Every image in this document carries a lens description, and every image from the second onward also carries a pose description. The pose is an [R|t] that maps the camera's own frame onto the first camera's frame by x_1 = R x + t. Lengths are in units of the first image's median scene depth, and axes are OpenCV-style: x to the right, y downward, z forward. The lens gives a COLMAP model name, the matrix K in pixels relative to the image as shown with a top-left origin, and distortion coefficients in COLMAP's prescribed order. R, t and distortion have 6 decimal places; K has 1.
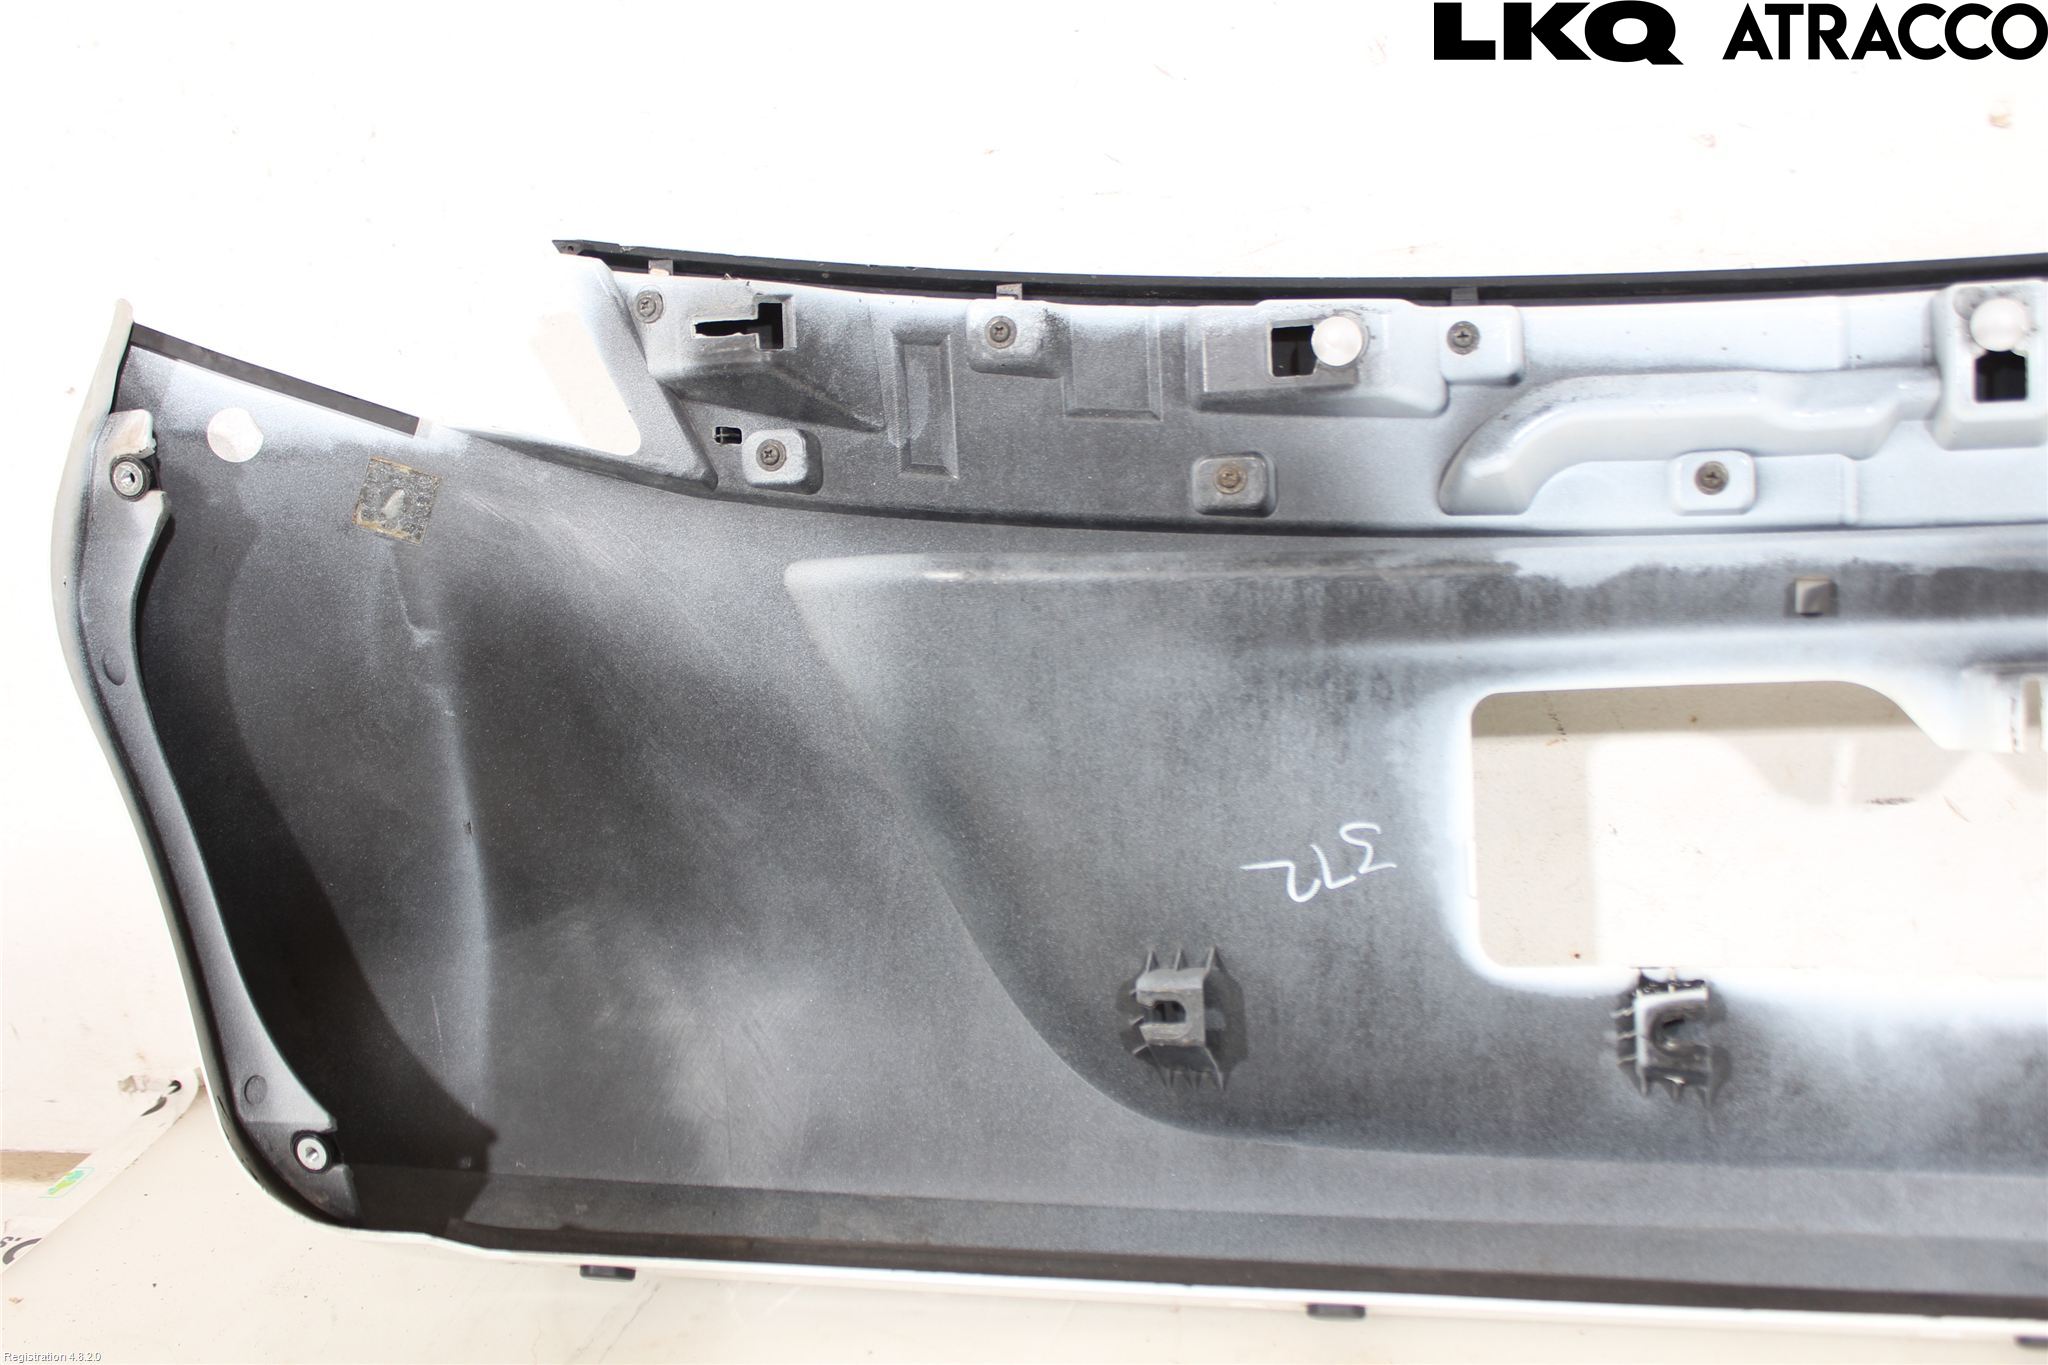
lens RADIAL K [[2205.9, 0, 1012.8], [0, 2205.9, 701.5], [0, 0, 1]] dist [-0.055968, 0.000000]
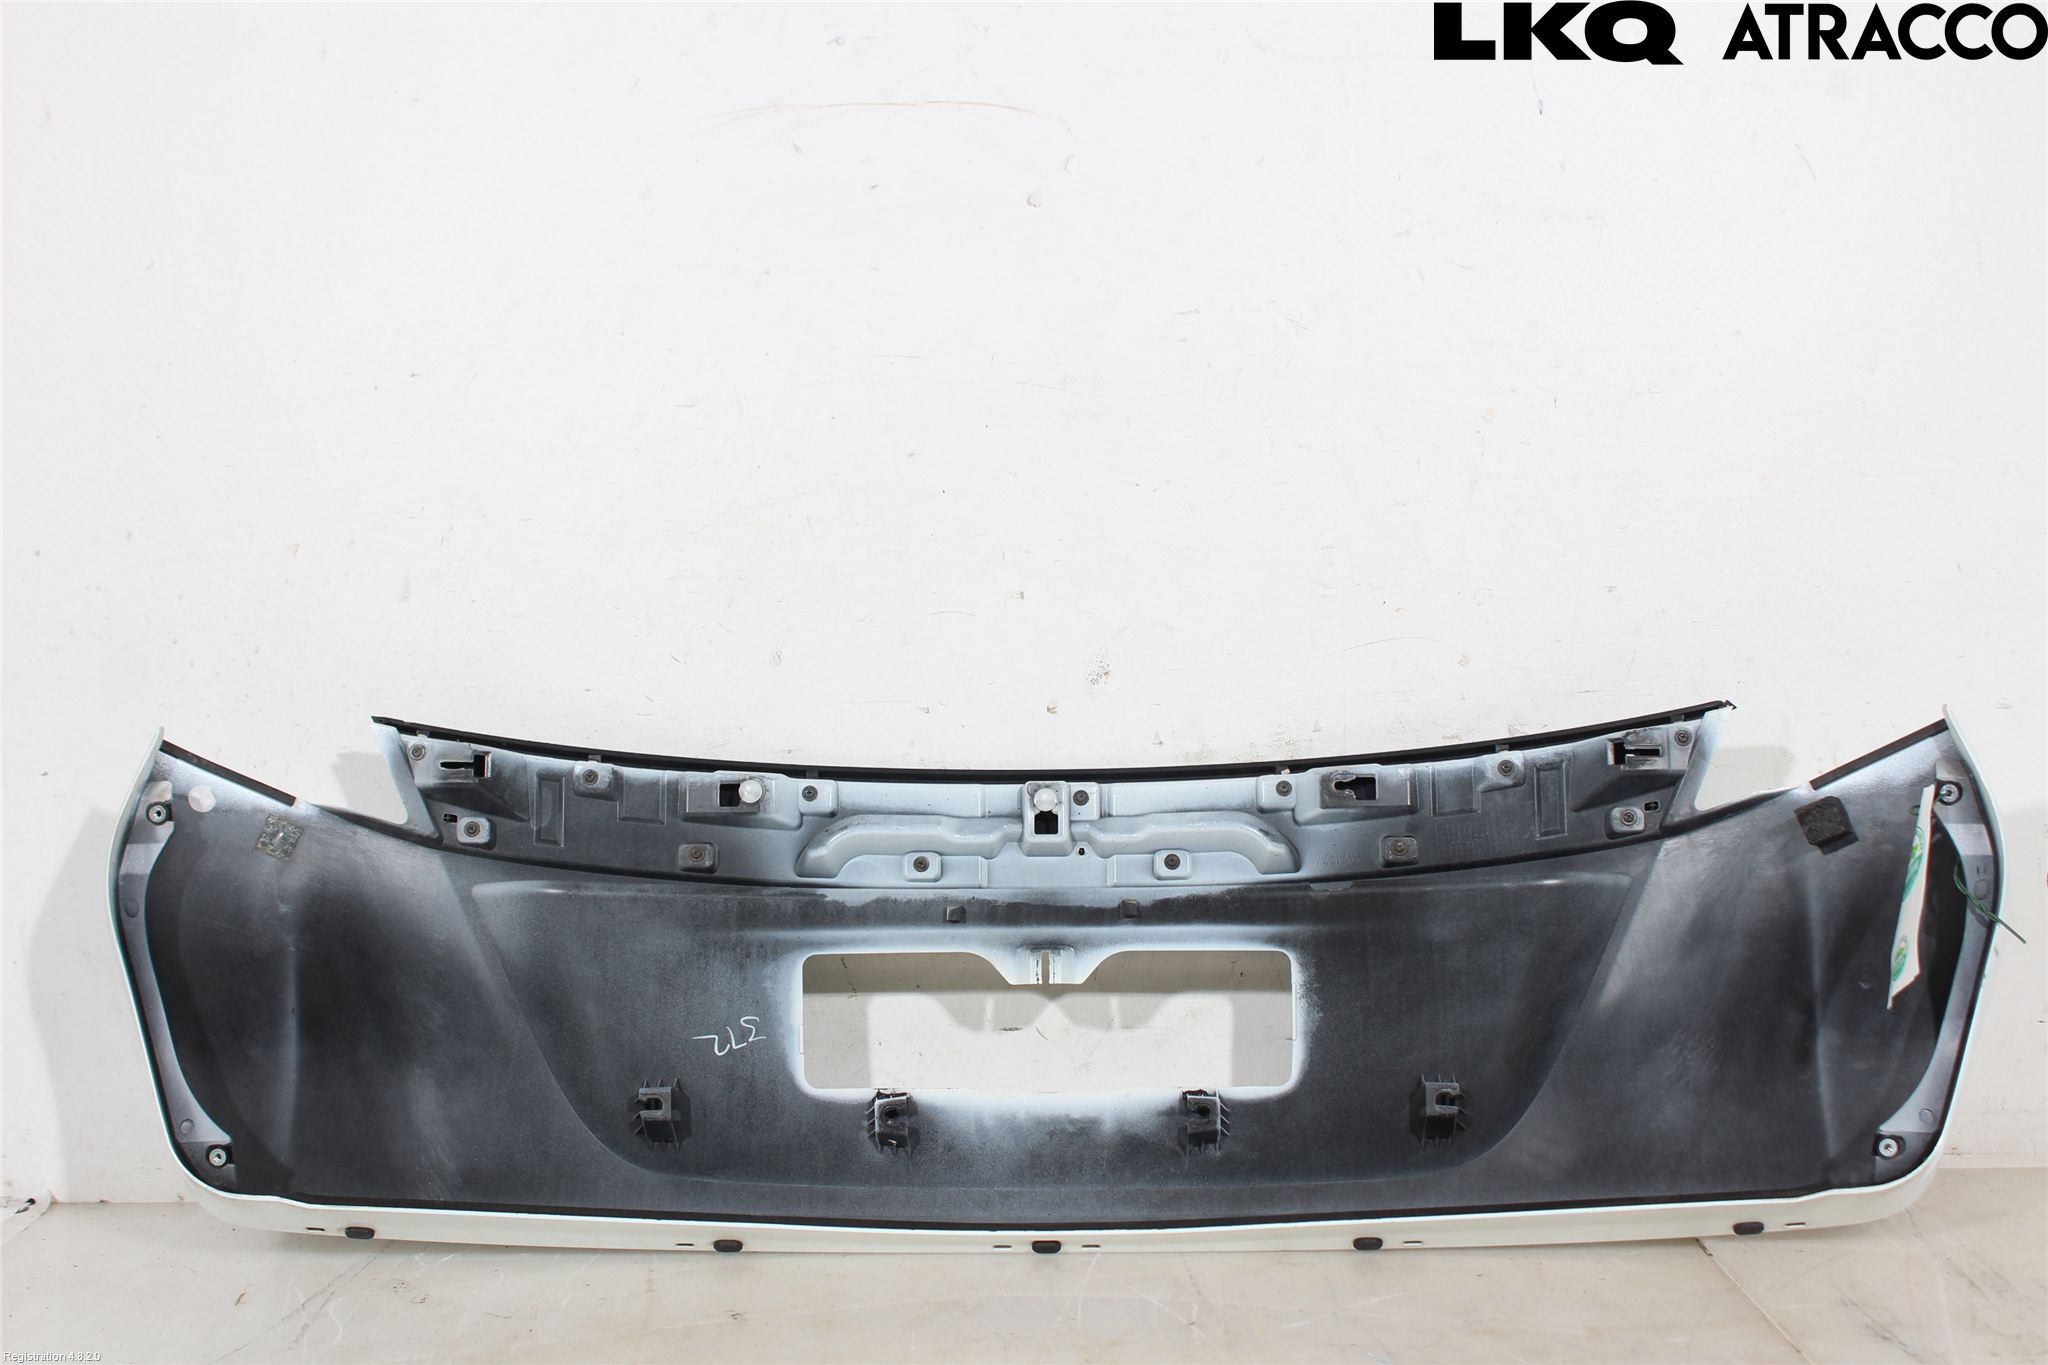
lens RADIAL K [[4455.3, 0, 1021.6], [0, 4455.3, 677.7], [0, 0, 1]] dist [-0.328316, 0.000000]
pose [[0.984269, 0.076786, 0.159118, -0.281913], [-0.035449, 0.968133, -0.247914, 0.773813], [-0.173083, 0.238373, 0.955626, -3.125634]]
